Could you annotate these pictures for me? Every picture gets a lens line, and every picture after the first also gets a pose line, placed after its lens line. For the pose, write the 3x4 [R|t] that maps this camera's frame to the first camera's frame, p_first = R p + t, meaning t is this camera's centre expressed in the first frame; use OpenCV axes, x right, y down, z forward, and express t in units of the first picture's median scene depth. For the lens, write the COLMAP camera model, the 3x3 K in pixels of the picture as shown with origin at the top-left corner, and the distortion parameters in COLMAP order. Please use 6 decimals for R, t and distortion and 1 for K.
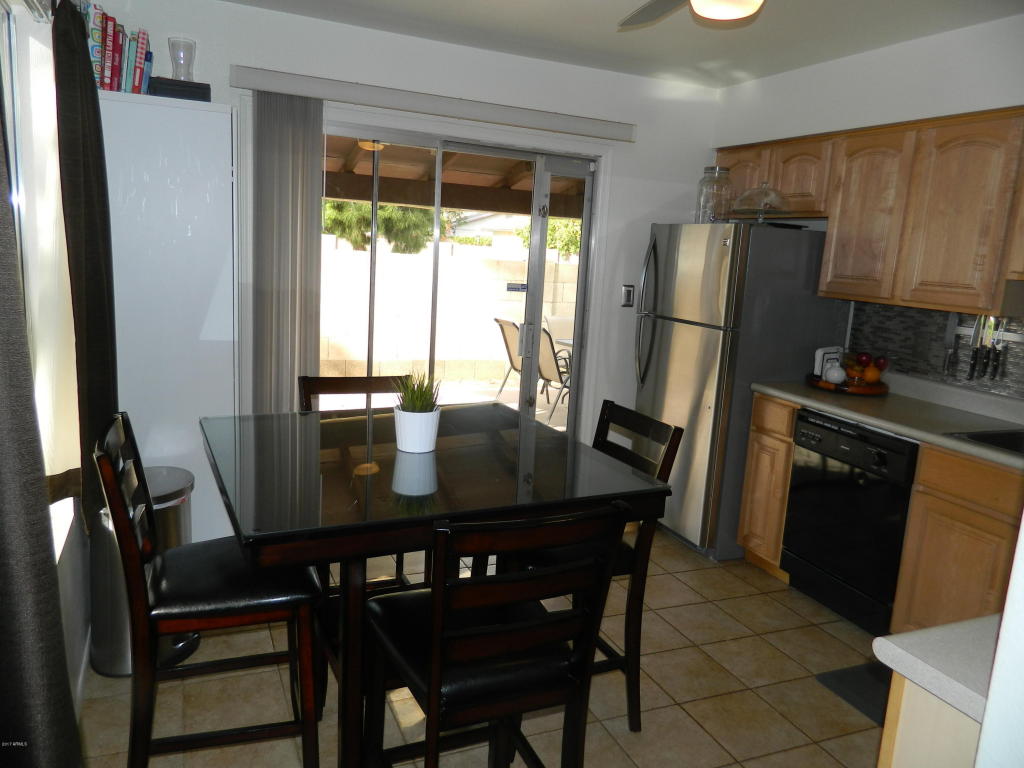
lens RADIAL K [[761.8, 0, 514.3], [0, 761.8, 381.1], [0, 0, 1]] dist [0.010111, -0.008377]
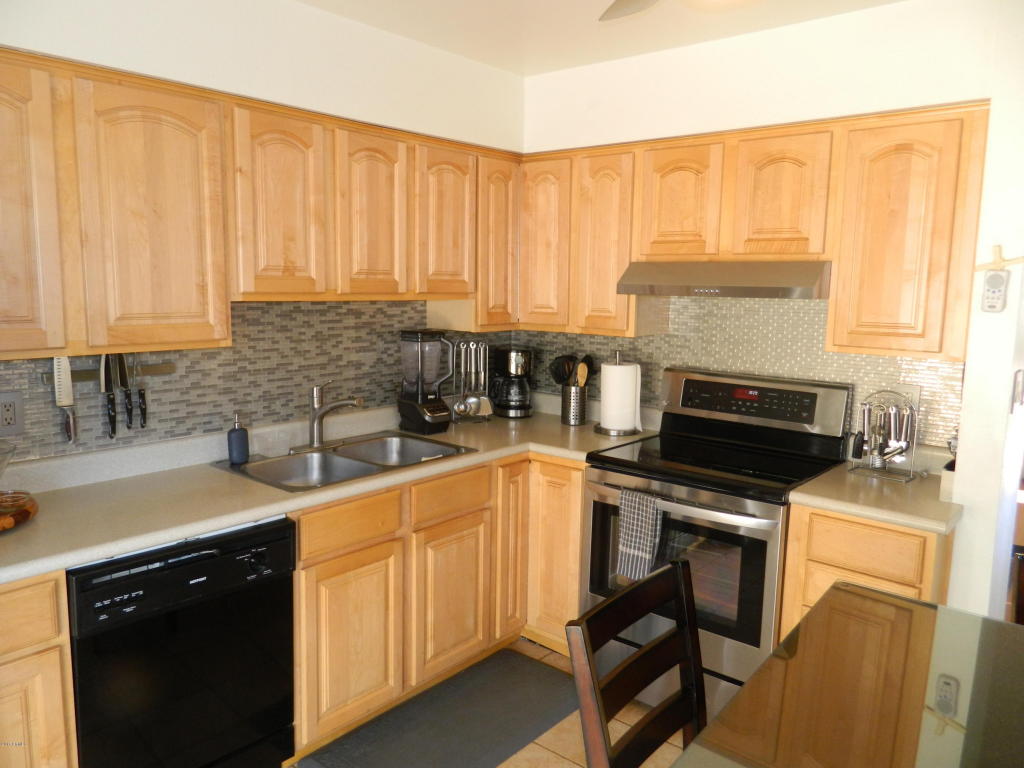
lens RADIAL K [[761.8, 0, 508.8], [0, 761.8, 378.0], [0, 0, 1]] dist [0.010111, -0.008377]
pose [[-0.437222, -0.189086, 0.879252, -0.193035], [0.111882, 0.958618, 0.261789, -0.191623], [-0.892367, 0.212832, -0.397974, 0.870044]]
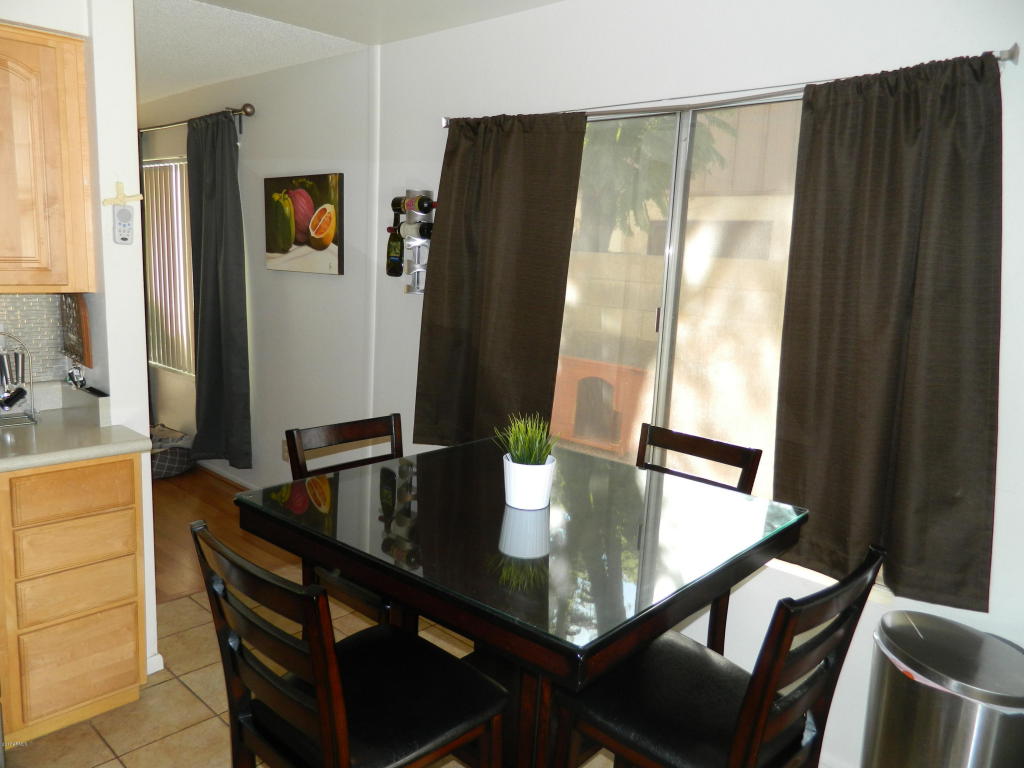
lens RADIAL K [[761.8, 0, 509.4], [0, 761.8, 376.3], [0, 0, 1]] dist [0.010111, -0.008377]
pose [[-0.916343, -0.039132, -0.398478, 0.146230], [-0.169120, 0.939905, 0.296608, -0.185065], [0.362925, 0.339185, -0.867893, 1.014243]]
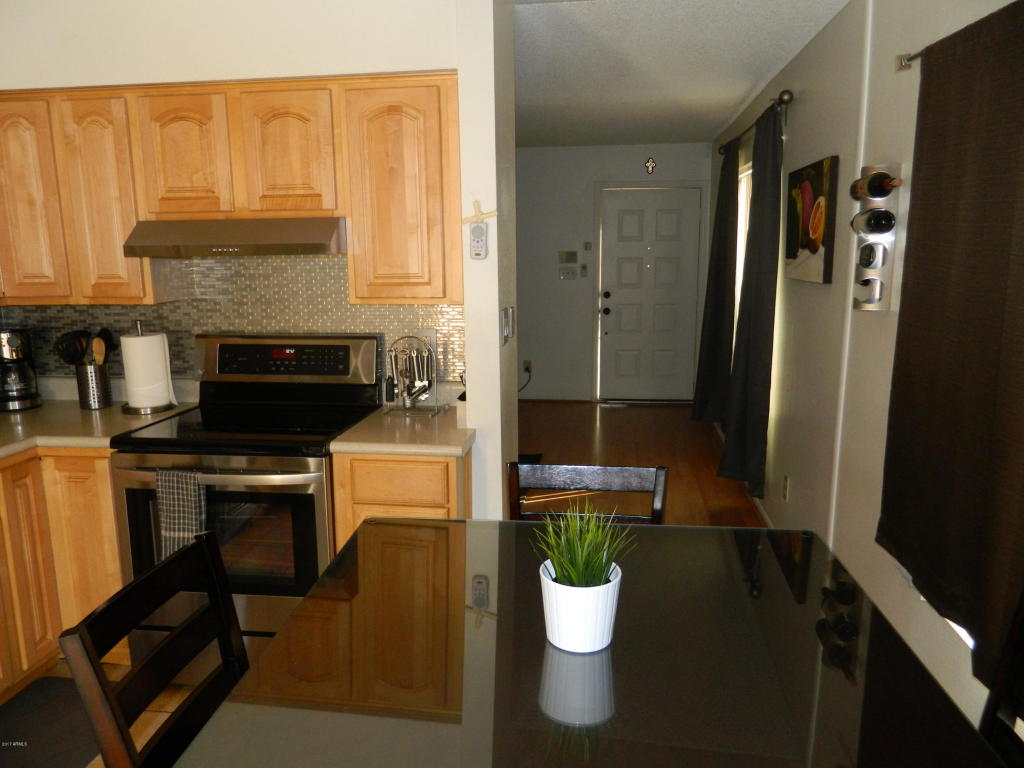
lens RADIAL K [[761.8, 0, 509.4], [0, 761.8, 379.1], [0, 0, 1]] dist [0.010111, -0.008377]
pose [[-0.851023, -0.146807, 0.504189, -0.209857], [0.049581, 0.933375, 0.355463, -0.183973], [-0.522782, 0.327505, -0.787045, 0.844006]]
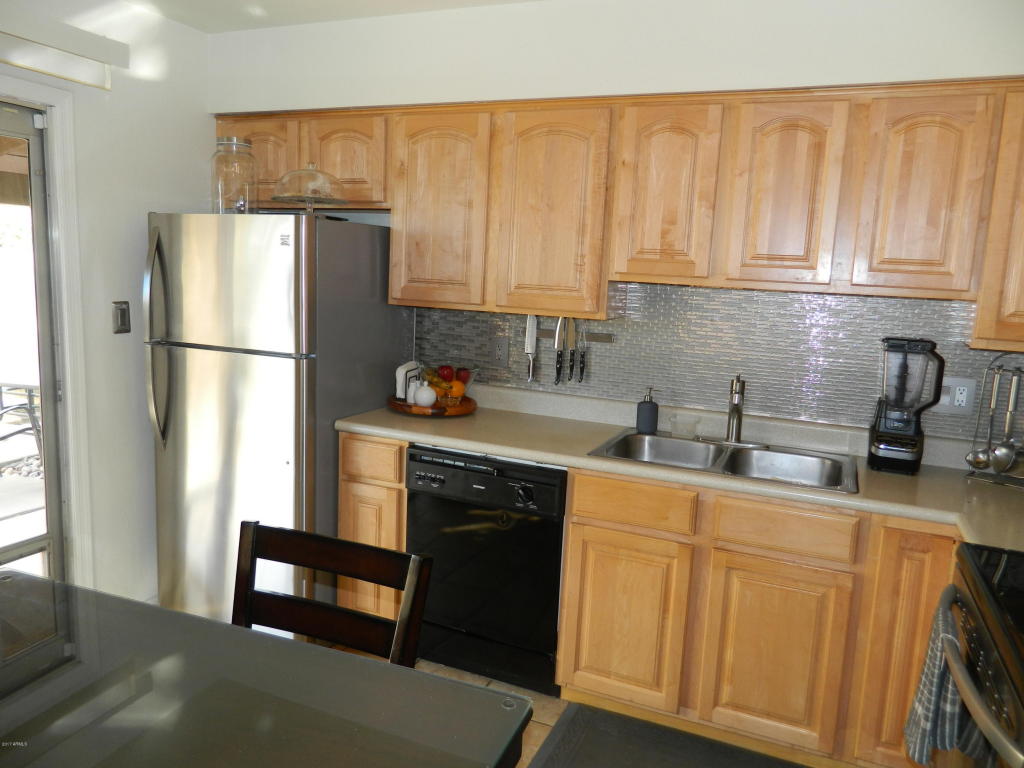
lens RADIAL K [[761.8, 0, 510.0], [0, 761.8, 376.4], [0, 0, 1]] dist [0.010111, -0.008377]
pose [[0.727192, -0.127245, 0.674537, -0.079932], [0.120920, 0.991048, 0.056592, -0.067142], [-0.675700, 0.040412, 0.736069, 0.314814]]
